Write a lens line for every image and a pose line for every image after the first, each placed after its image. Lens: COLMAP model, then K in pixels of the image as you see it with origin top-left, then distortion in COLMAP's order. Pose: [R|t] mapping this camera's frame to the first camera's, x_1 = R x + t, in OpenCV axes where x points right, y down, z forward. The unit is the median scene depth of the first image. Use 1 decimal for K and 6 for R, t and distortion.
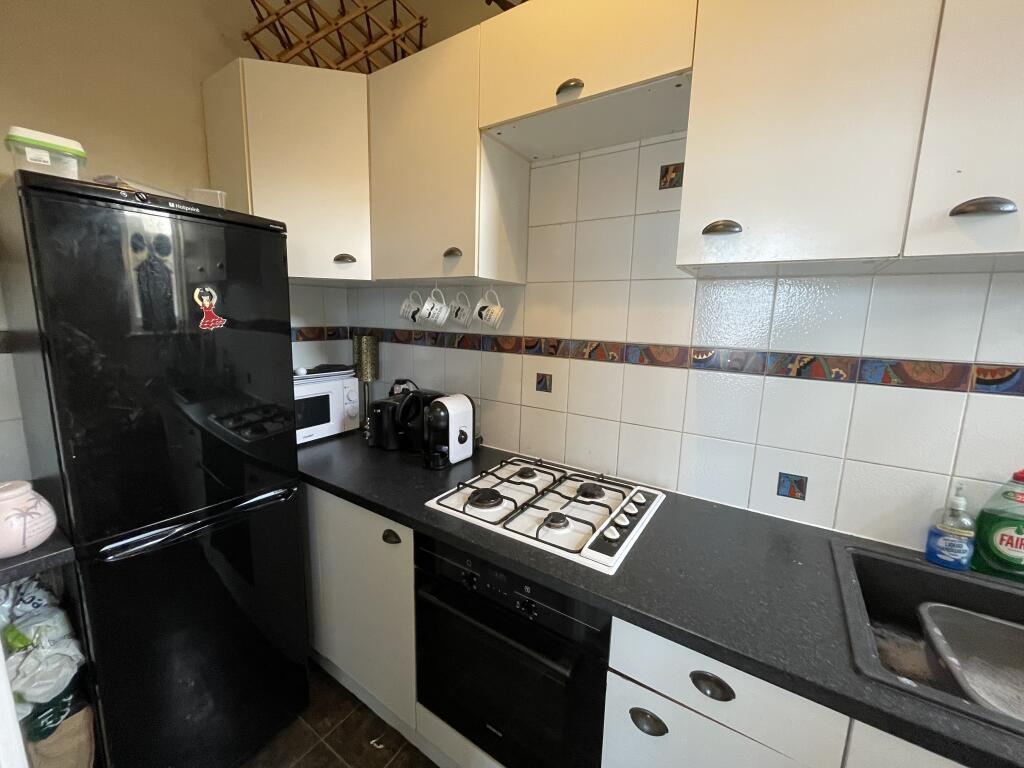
lens RADIAL K [[411.5, 0, 510.0], [0, 411.5, 379.4], [0, 0, 1]] dist [-0.004502, 0.000123]
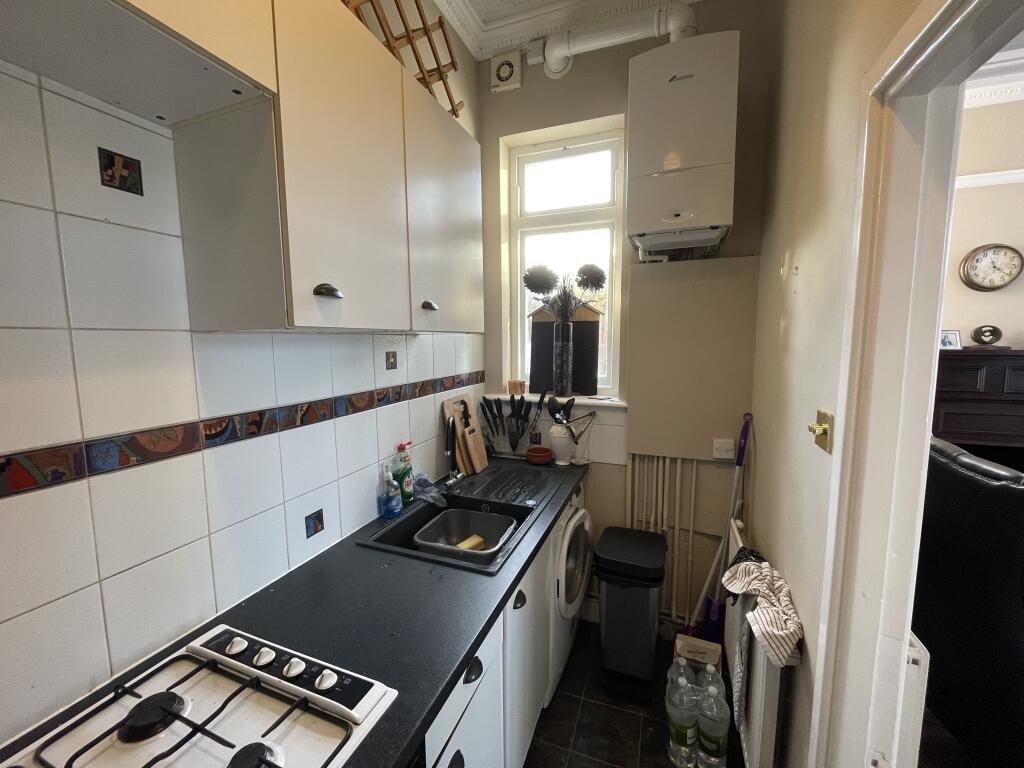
lens RADIAL K [[411.5, 0, 509.2], [0, 411.5, 378.3], [0, 0, 1]] dist [-0.004502, 0.000123]
pose [[-0.216425, -0.116228, 0.969356, -0.397824], [0.152207, 0.976731, 0.151095, -0.184190], [-0.964362, 0.180243, -0.193698, 0.597026]]
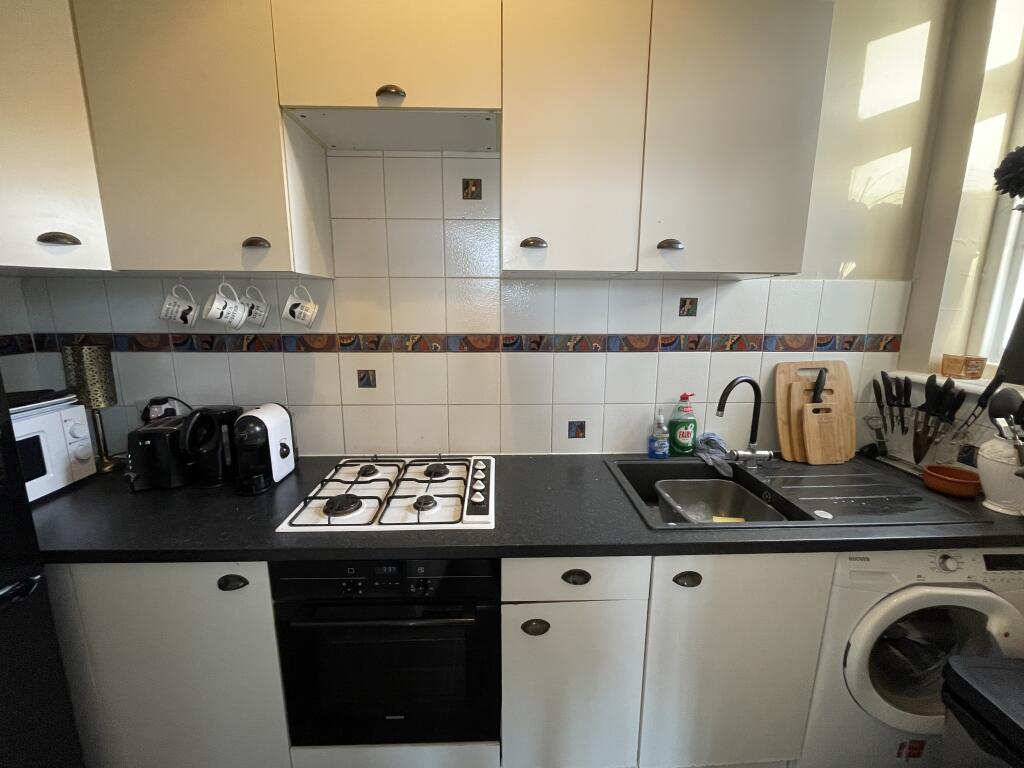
lens RADIAL K [[411.5, 0, 510.1], [0, 411.5, 378.9], [0, 0, 1]] dist [-0.004502, 0.000123]
pose [[0.814163, -0.125482, 0.566915, -0.248392], [0.105706, 0.992085, 0.067783, -0.027865], [-0.570933, 0.004740, 0.820983, -0.017736]]
